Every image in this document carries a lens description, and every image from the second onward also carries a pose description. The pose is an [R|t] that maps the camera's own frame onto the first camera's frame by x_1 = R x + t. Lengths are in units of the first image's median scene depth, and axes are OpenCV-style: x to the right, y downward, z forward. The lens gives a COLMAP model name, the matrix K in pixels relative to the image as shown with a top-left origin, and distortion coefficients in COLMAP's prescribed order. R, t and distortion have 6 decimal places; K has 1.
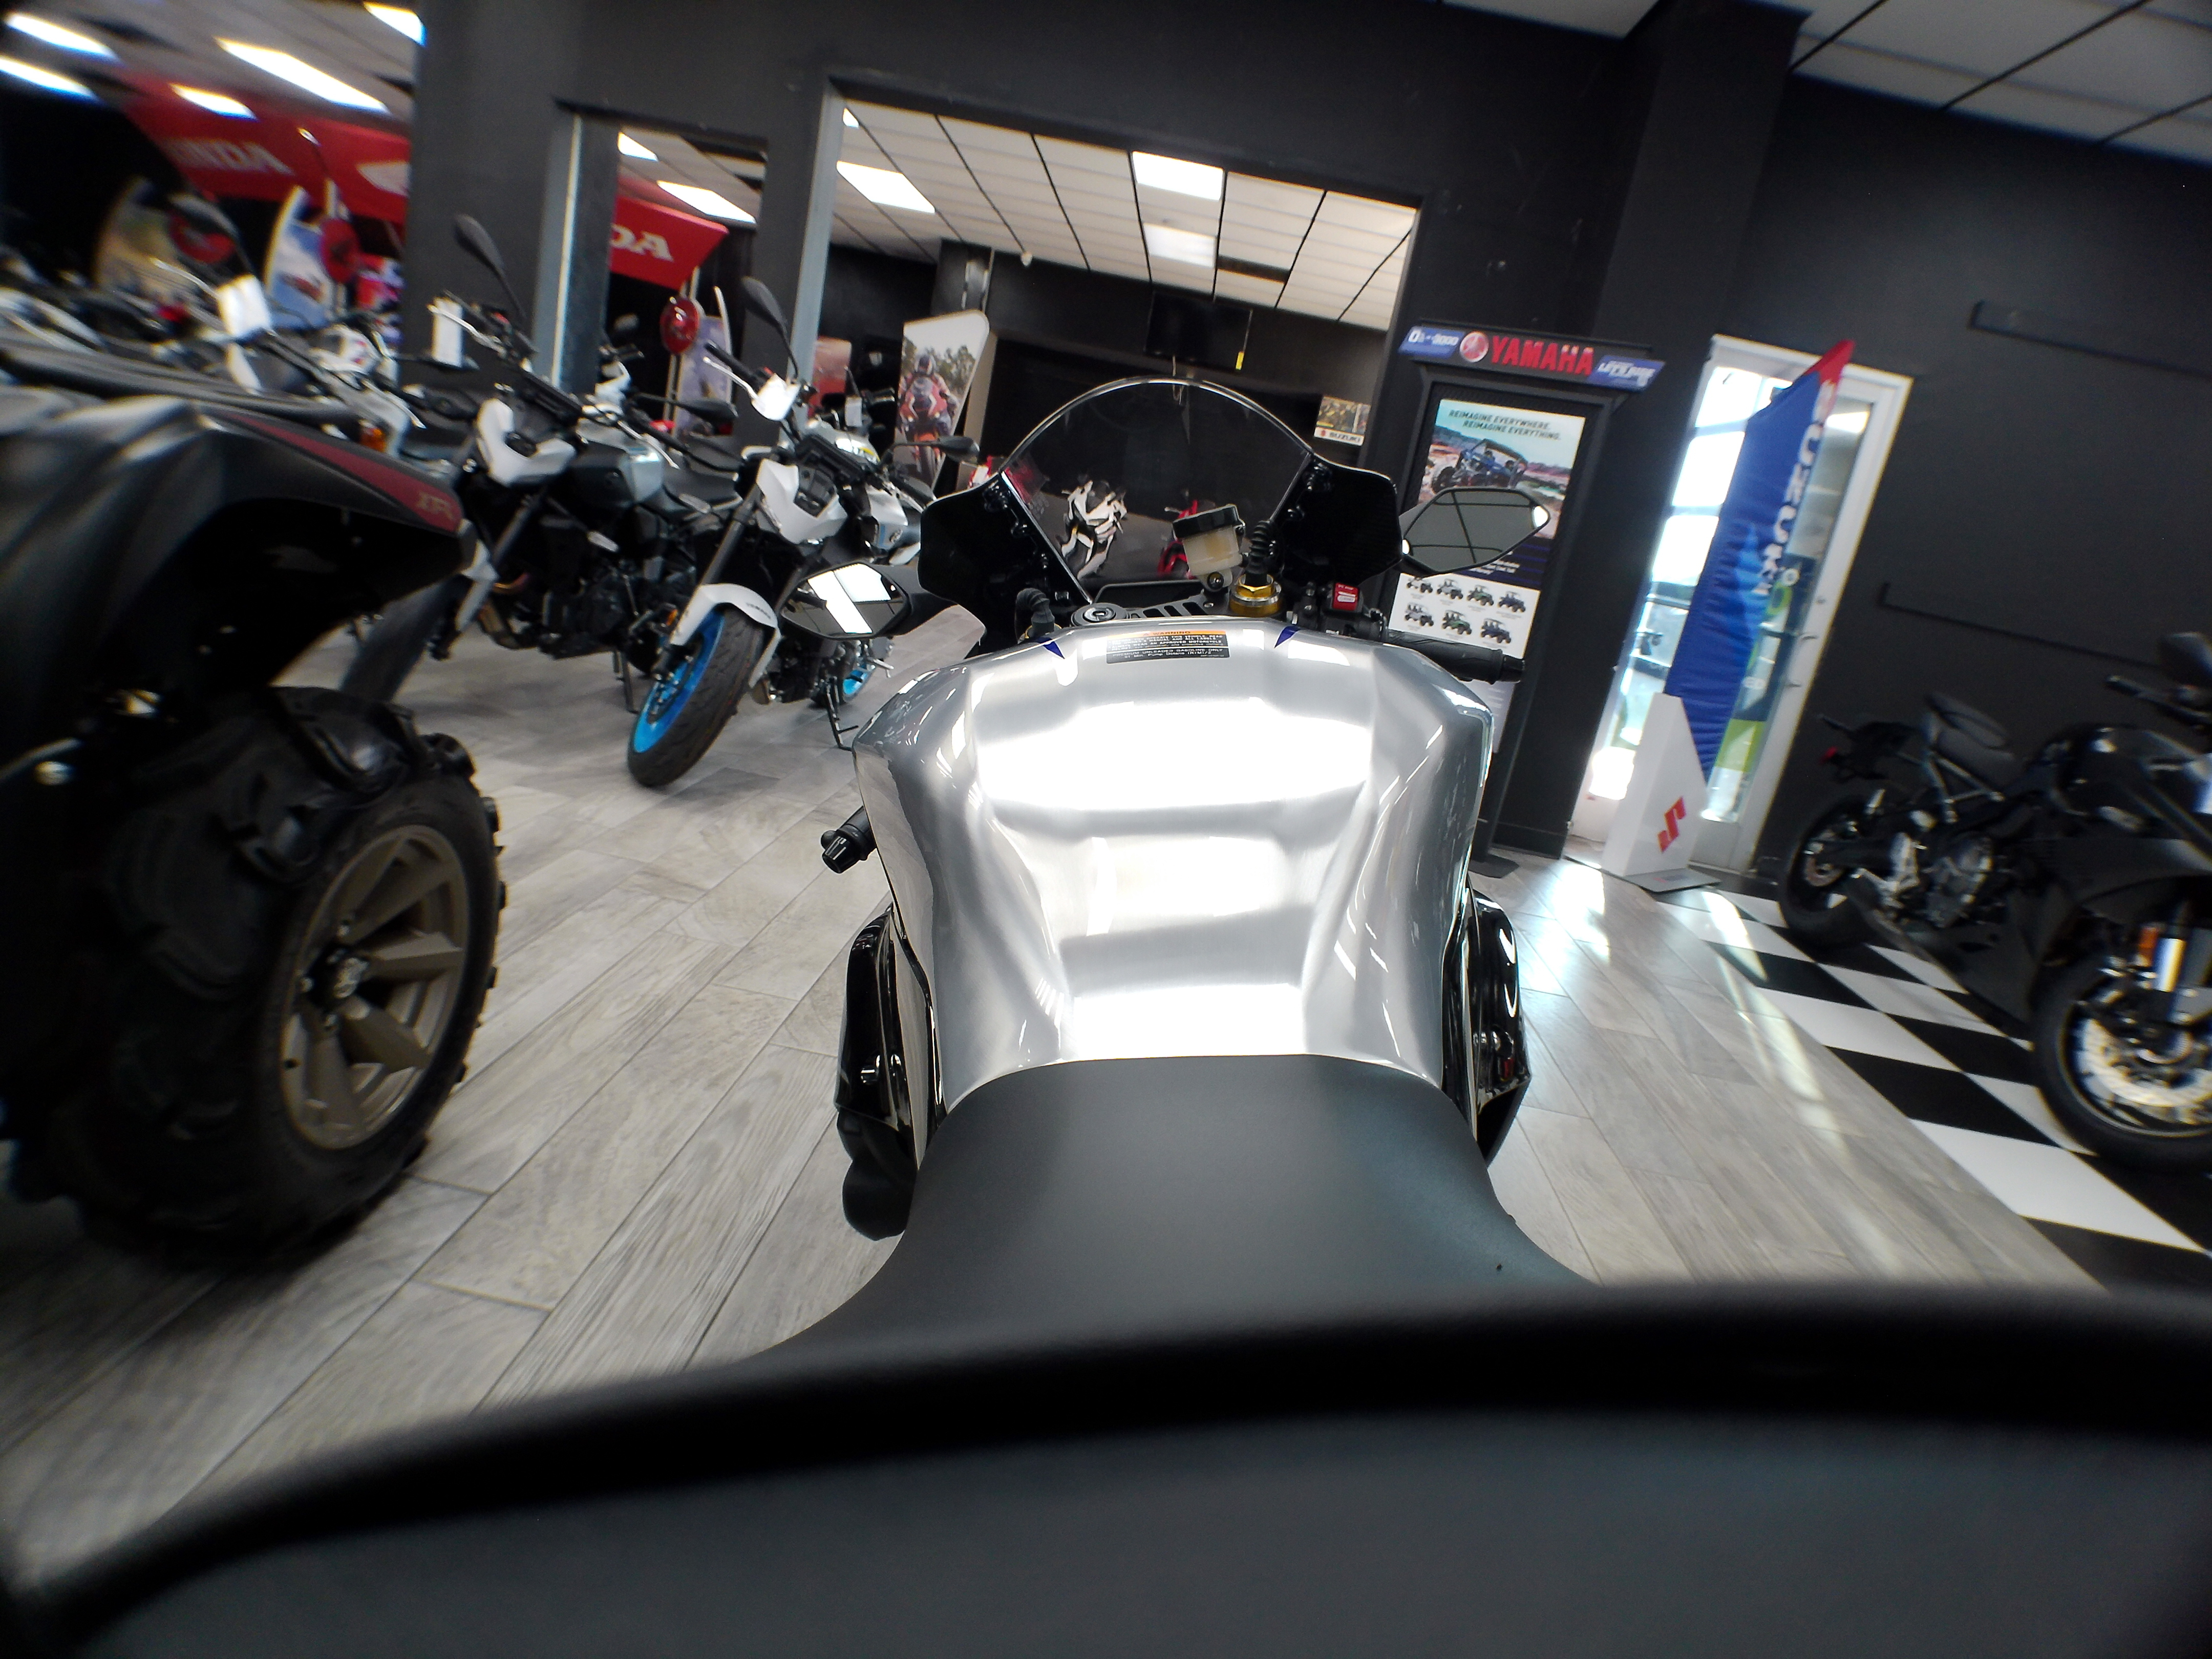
lens RADIAL K [[1215.0, 0, 1129.5], [0, 1215.0, 803.8], [0, 0, 1]] dist [-0.034485, 0.002501]
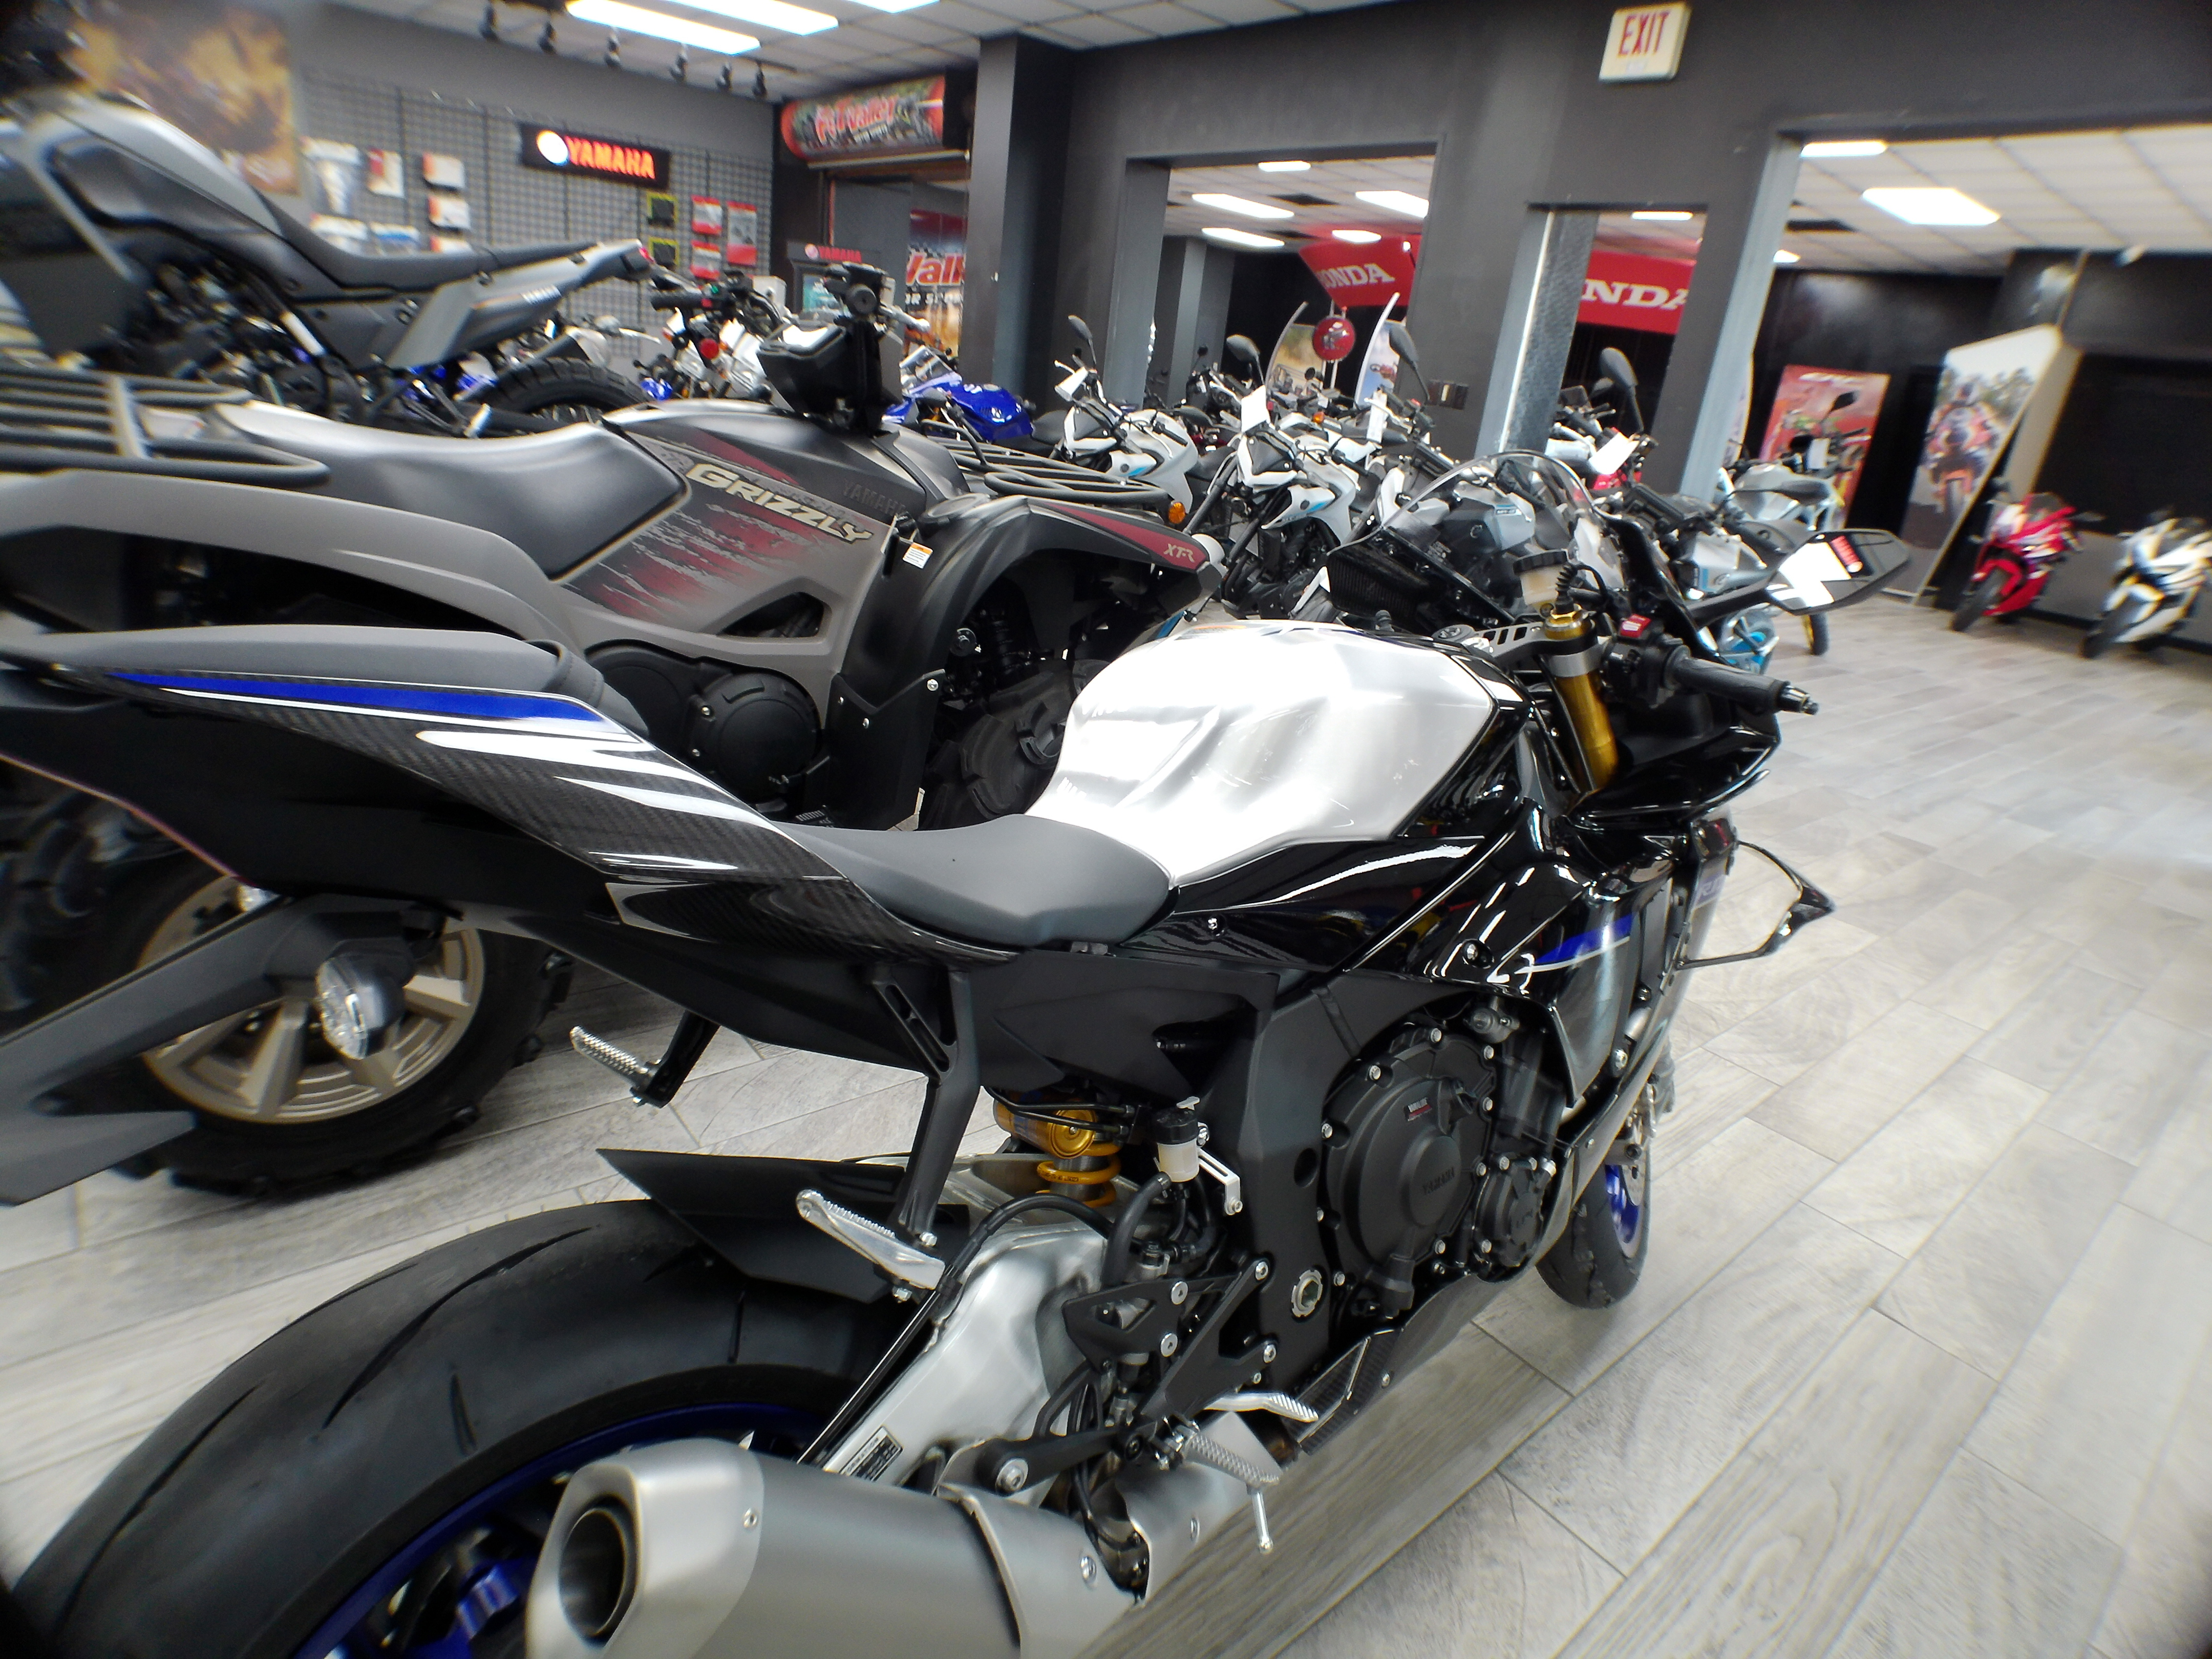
lens RADIAL K [[1219.6, 0, 1140.0], [0, 1219.6, 806.7], [0, 0, 1]] dist [-0.051836, 0.017826]
pose [[0.691102, 0.134597, -0.710114, 0.232171], [-0.158800, 0.986776, 0.032487, 0.015158], [0.705096, 0.090314, 0.703337, -0.052489]]
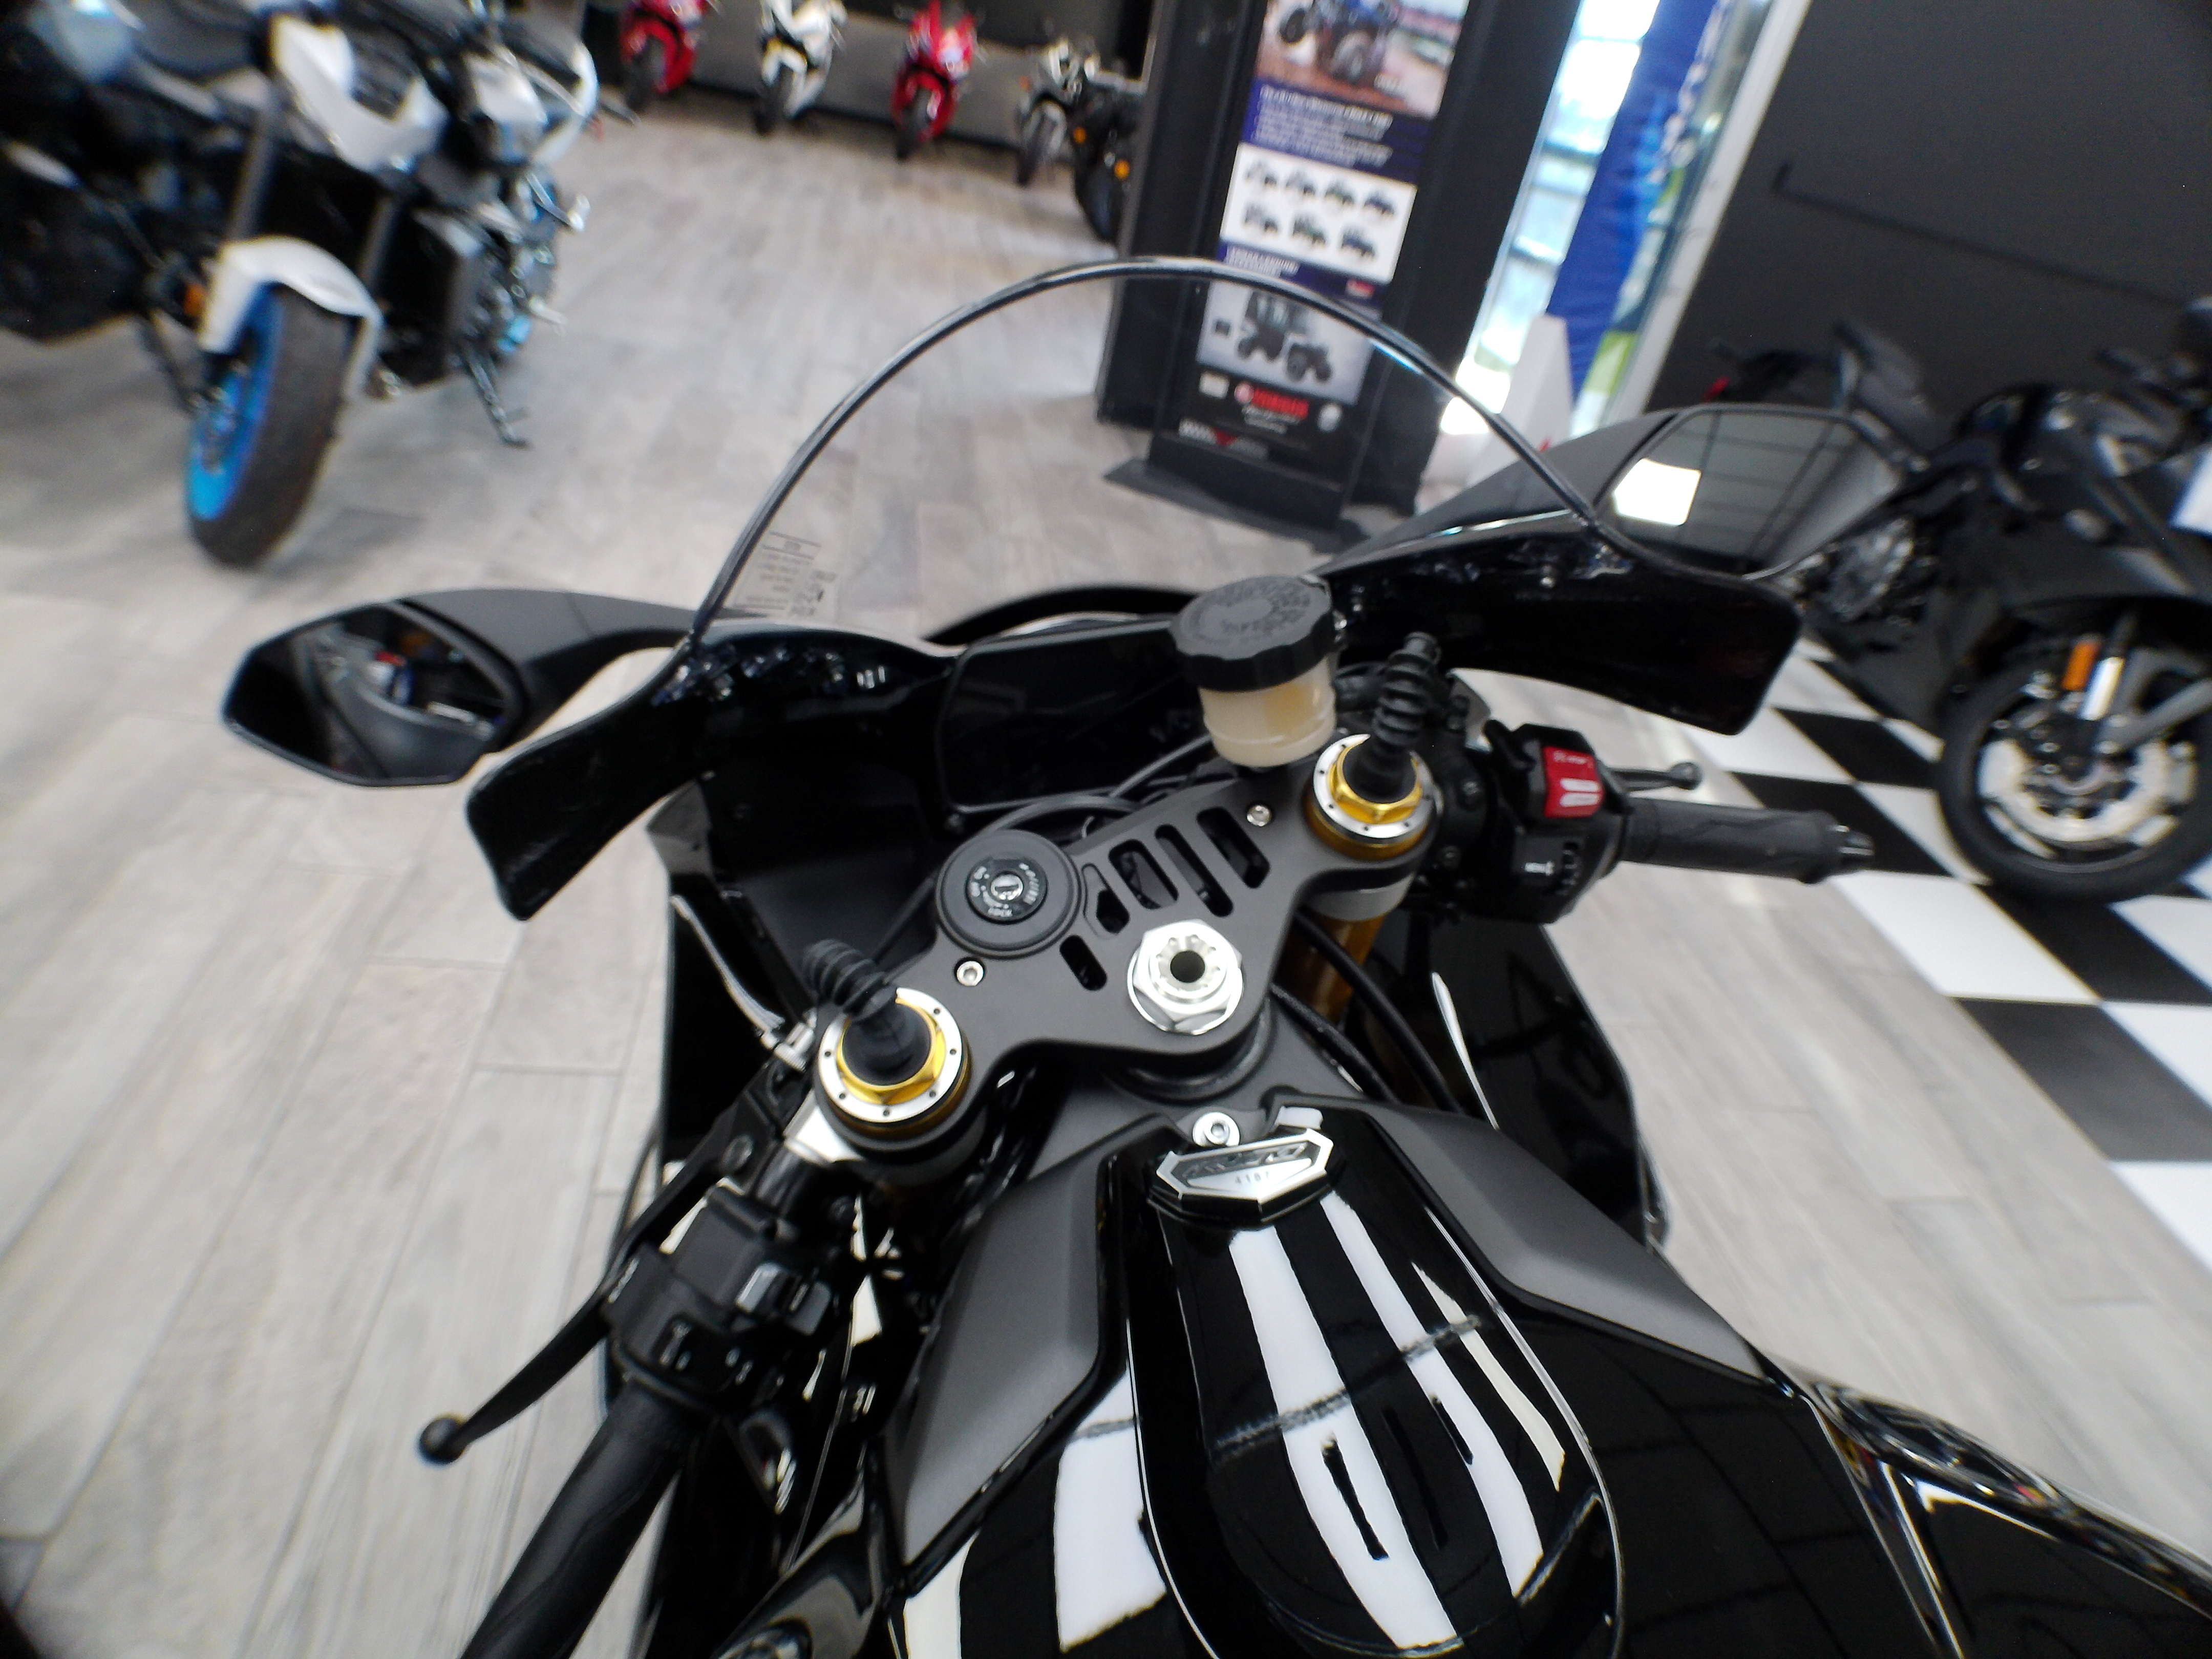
lens RADIAL K [[1240.4, 0, 1137.8], [0, 1240.4, 803.0], [0, 0, 1]] dist [-0.088466, 0.040749]
pose [[0.979112, -0.109675, 0.171206, -0.014734], [0.041416, 0.931967, 0.360169, -0.106344], [-0.199060, -0.345555, 0.917043, 0.200857]]
